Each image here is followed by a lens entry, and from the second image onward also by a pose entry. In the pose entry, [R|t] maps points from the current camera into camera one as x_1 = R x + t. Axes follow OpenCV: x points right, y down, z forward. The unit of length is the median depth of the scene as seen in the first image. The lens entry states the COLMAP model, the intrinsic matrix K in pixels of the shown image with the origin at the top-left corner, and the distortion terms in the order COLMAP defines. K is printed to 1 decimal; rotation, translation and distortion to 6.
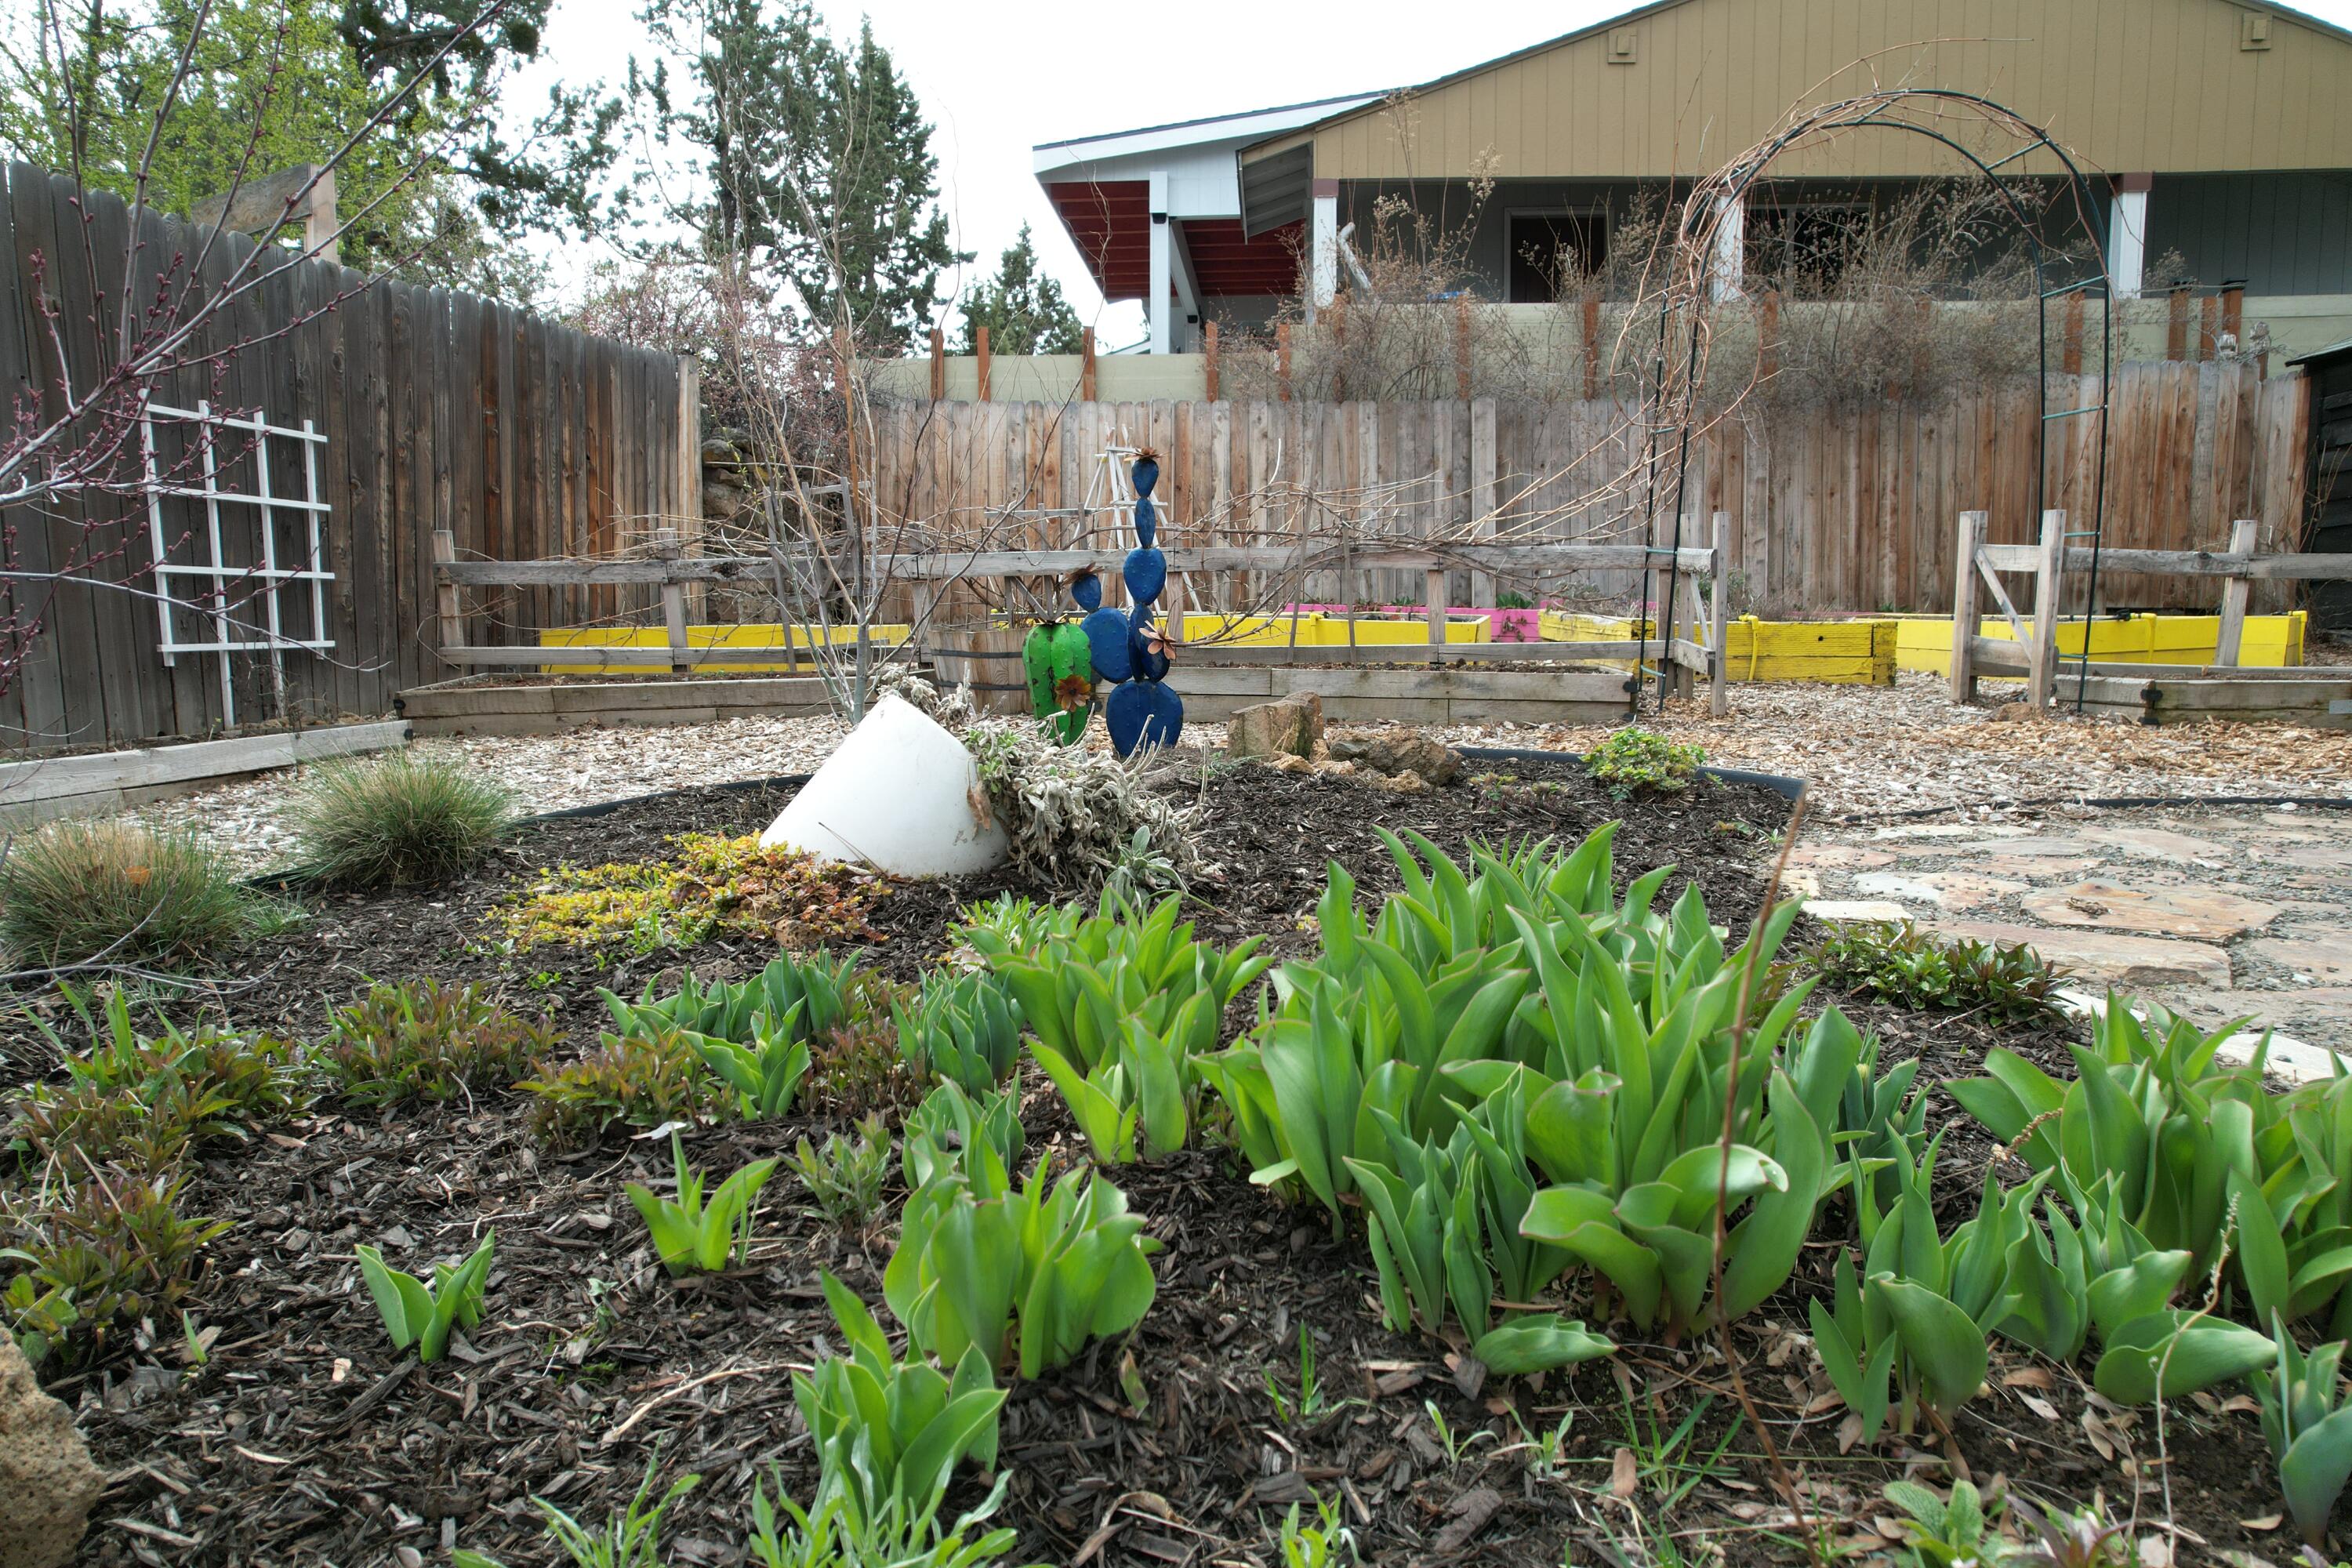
lens RADIAL K [[1505.7, 0, 1180.8], [0, 1505.7, 785.3], [0, 0, 1]] dist [-0.066741, 0.050300]
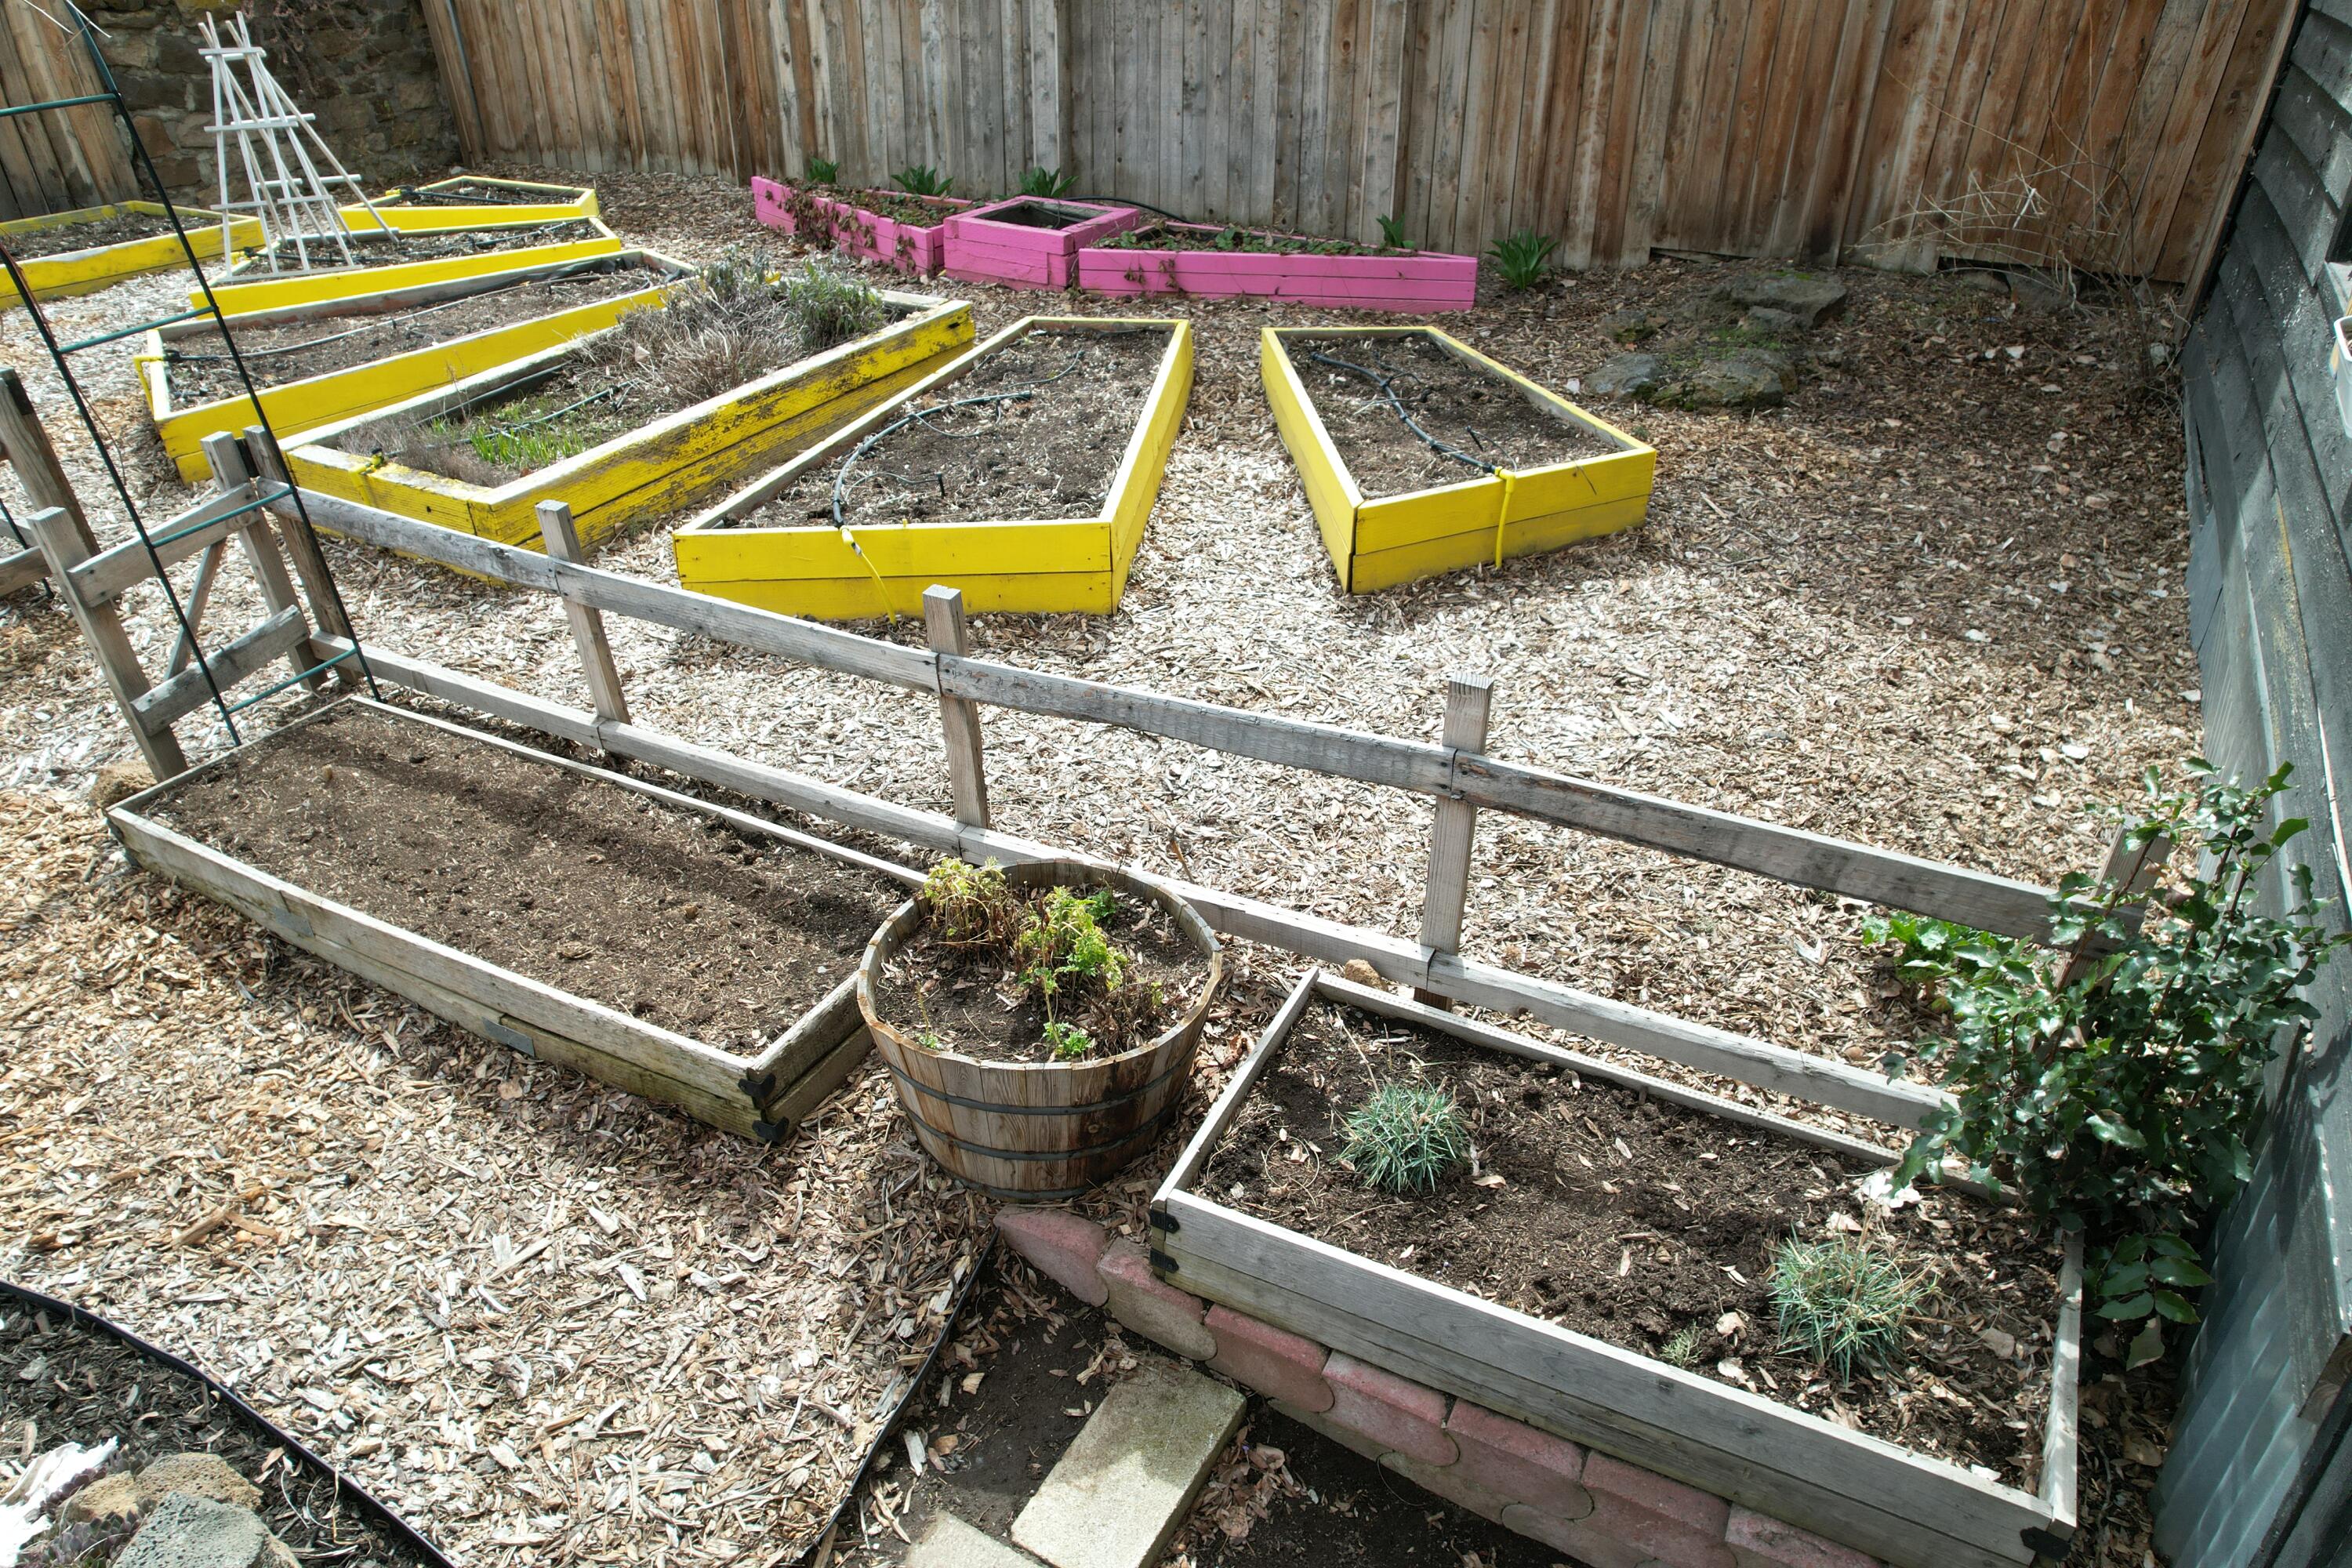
lens RADIAL K [[1505.7, 0, 1170.8], [0, 1505.7, 786.4], [0, 0, 1]] dist [-0.066741, 0.050300]
pose [[0.899258, 0.225392, -0.374877, 0.617200], [-0.043879, 0.899182, 0.435369, -0.174516], [0.435212, -0.375060, 0.818487, 0.290570]]
